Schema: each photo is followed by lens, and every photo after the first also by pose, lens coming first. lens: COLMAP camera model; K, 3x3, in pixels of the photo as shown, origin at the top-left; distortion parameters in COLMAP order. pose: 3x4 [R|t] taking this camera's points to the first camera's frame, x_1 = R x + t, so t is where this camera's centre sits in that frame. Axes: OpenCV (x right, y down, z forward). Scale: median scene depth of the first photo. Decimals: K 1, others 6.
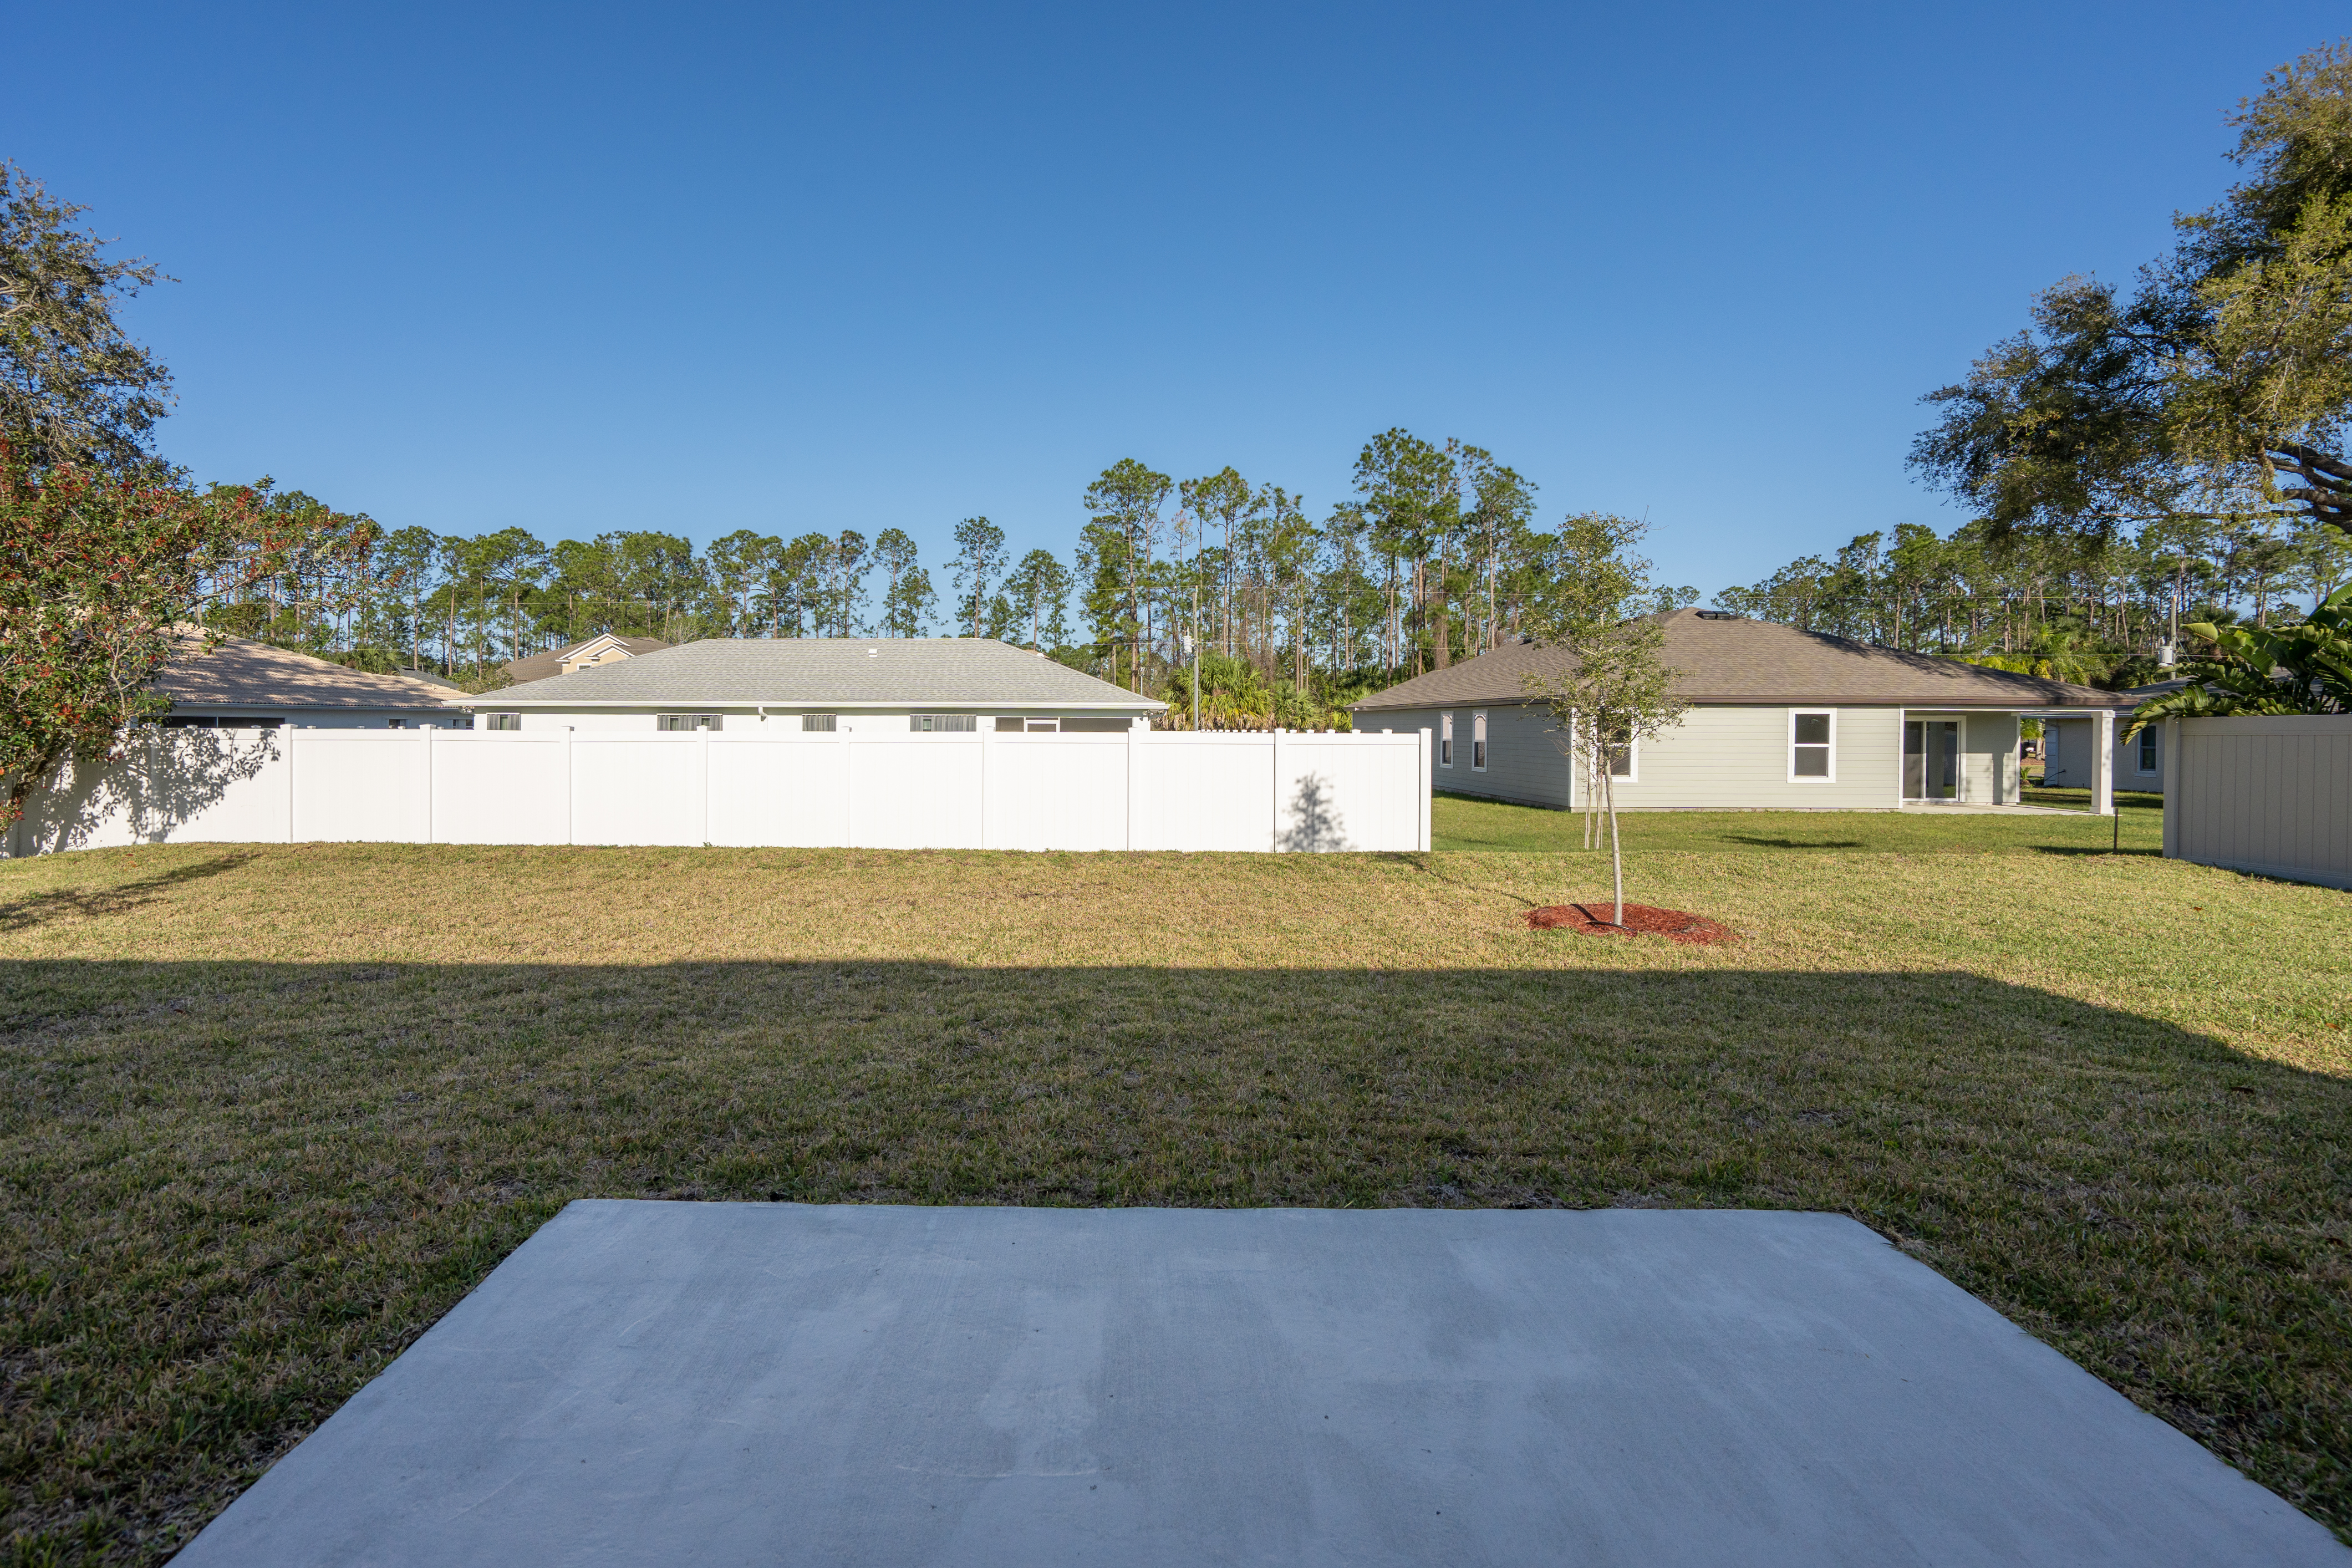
lens RADIAL K [[1100.4, 0, 1169.3], [0, 1100.4, 749.3], [0, 0, 1]] dist [-0.002230, -0.000949]
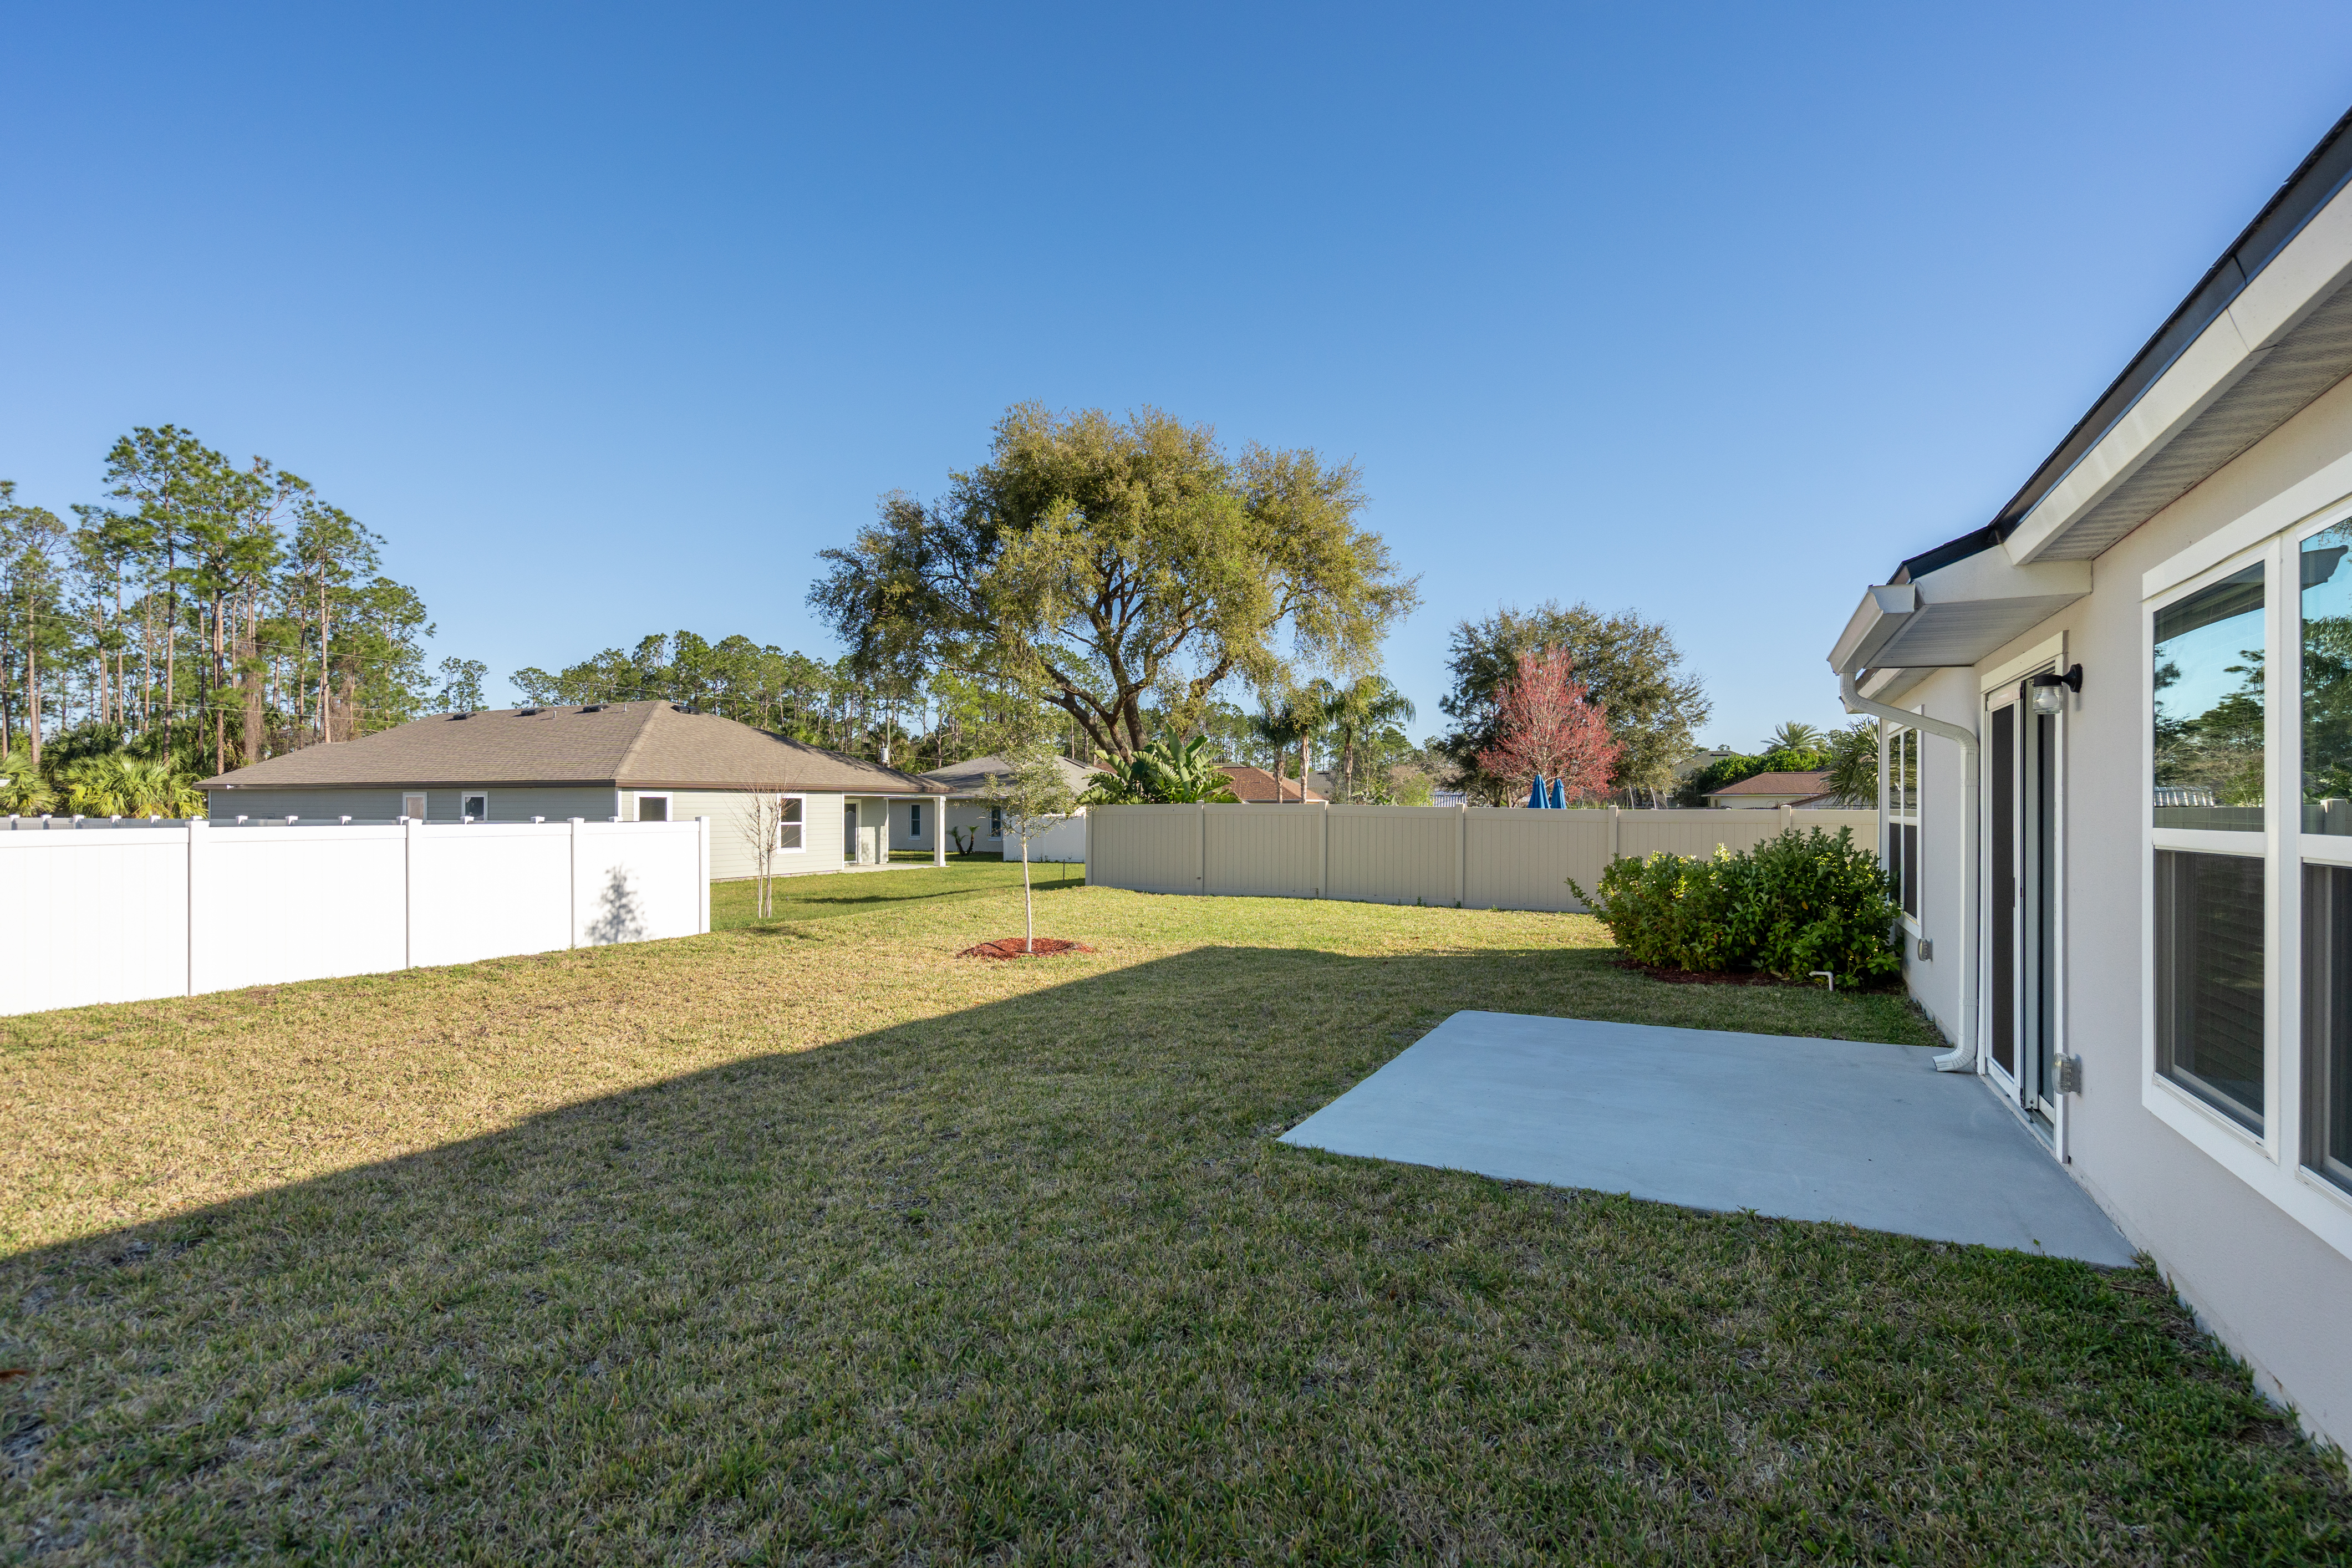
lens RADIAL K [[1068.3, 0, 1180.0], [0, 1068.3, 778.5], [0, 0, 1]] dist [-0.000190, -0.000114]
pose [[0.458845, 0.015844, 0.888375, -0.248495], [0.022750, 0.999304, -0.029572, -0.007740], [-0.888225, 0.033779, 0.458165, 0.053423]]
